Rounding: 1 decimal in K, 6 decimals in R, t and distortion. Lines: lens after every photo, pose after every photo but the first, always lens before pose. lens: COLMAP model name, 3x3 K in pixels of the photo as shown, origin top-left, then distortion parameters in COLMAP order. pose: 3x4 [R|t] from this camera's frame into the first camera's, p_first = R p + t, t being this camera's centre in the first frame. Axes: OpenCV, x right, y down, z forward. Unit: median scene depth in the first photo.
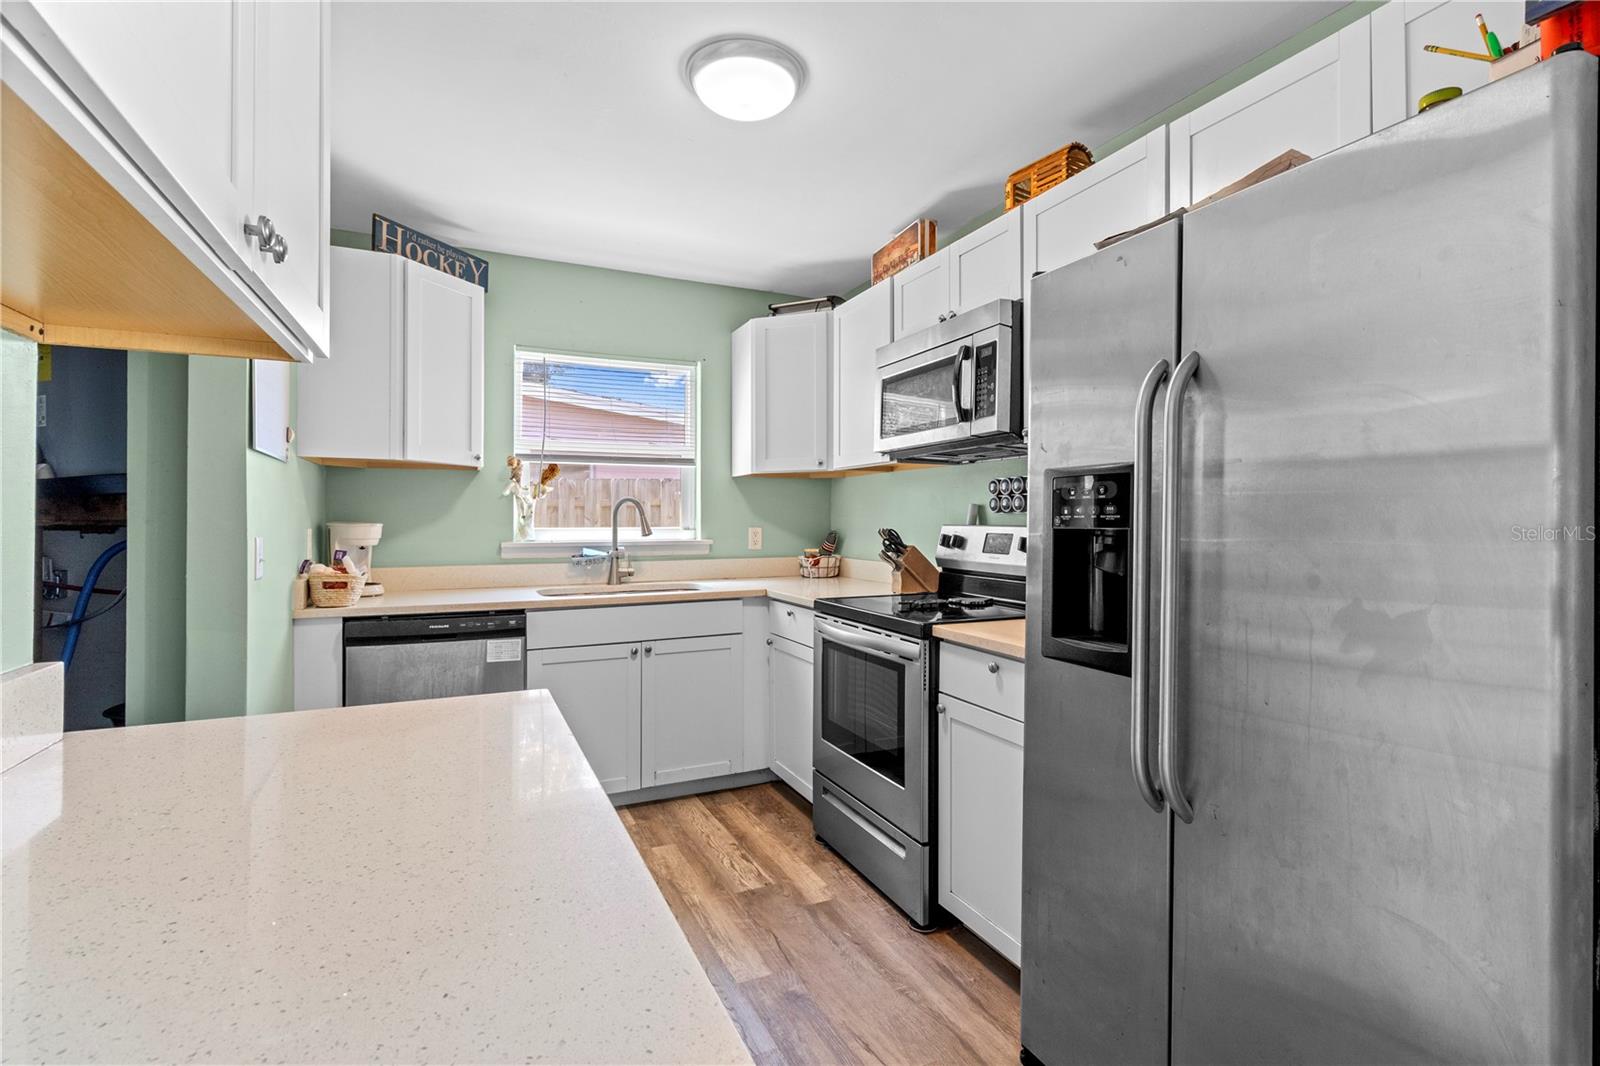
lens RADIAL K [[735.1, 0, 801.9], [0, 735.1, 510.8], [0, 0, 1]] dist [-0.000513, -0.000209]
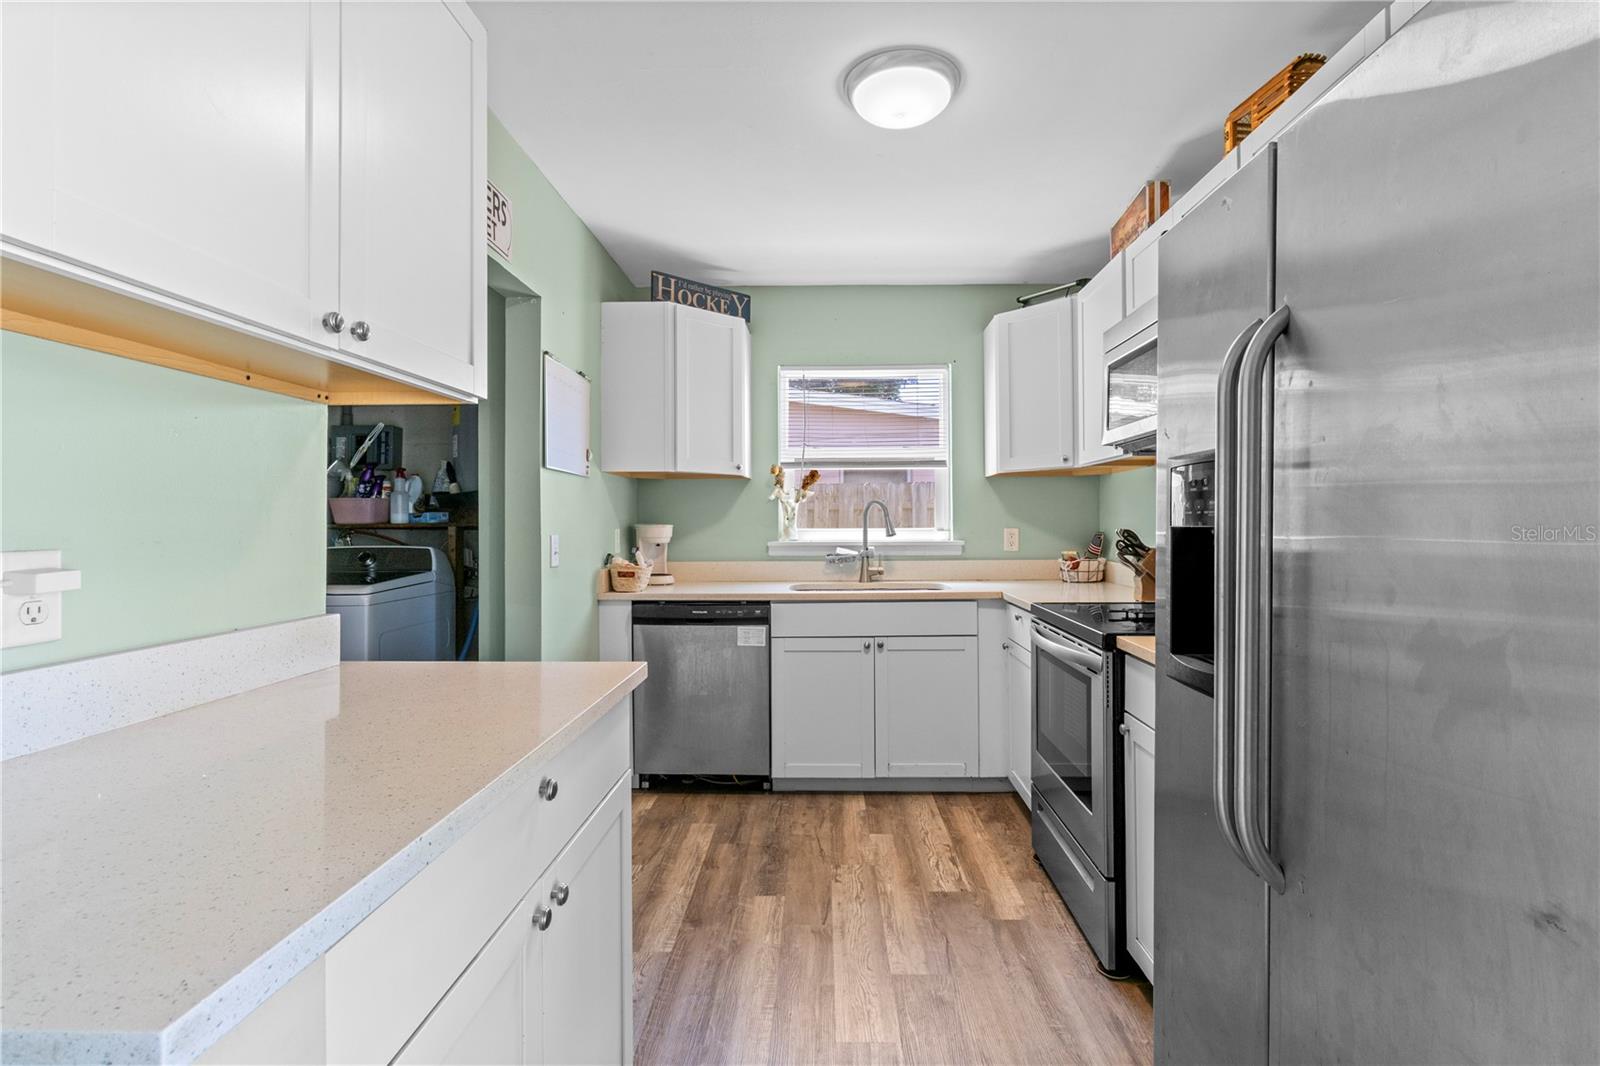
lens RADIAL K [[734.3, 0, 817.2], [0, 734.3, 508.6], [0, 0, 1]] dist [0.002263, 0.000042]
pose [[0.898222, -0.012258, -0.439372, 0.178612], [0.009395, 0.999918, -0.008691, 0.003258], [0.439442, 0.003678, 0.898263, 0.023492]]
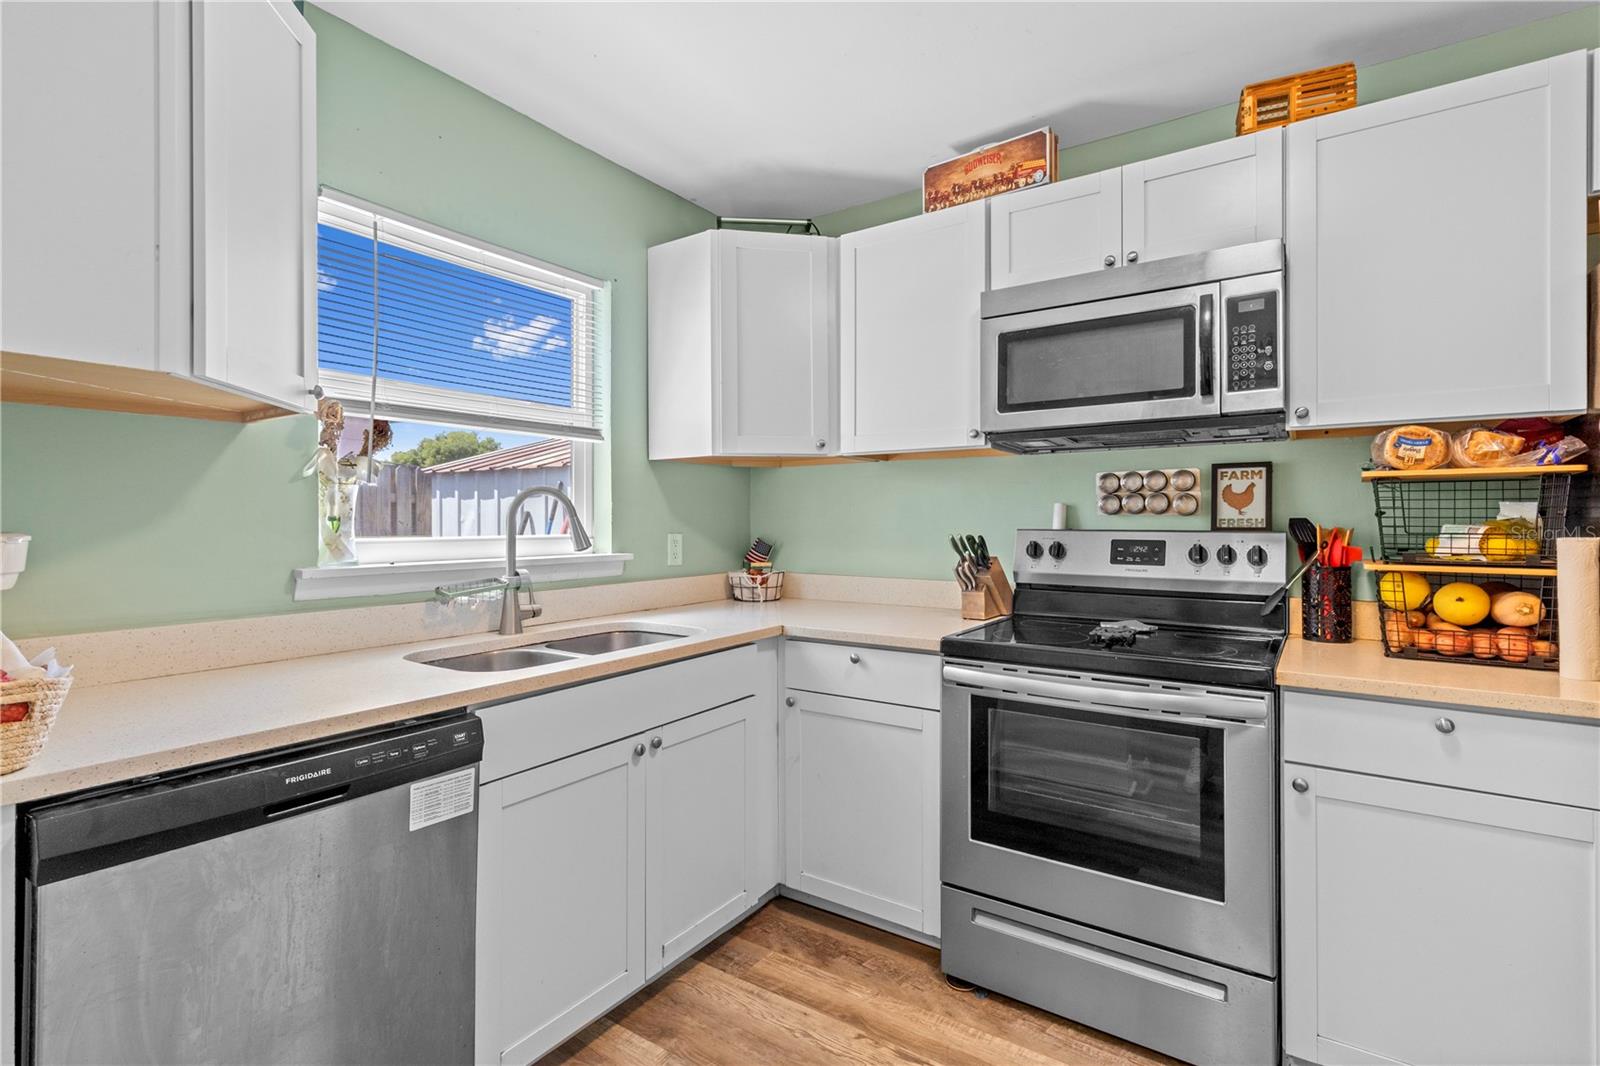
lens RADIAL K [[738.5, 0, 802.5], [0, 738.5, 519.5], [0, 0, 1]] dist [0.001683, 0.000143]
pose [[0.859094, 0.001315, 0.511816, -0.429830], [-0.005562, 0.999962, 0.006768, 0.004547], [-0.511787, -0.008661, 0.859069, 0.449748]]
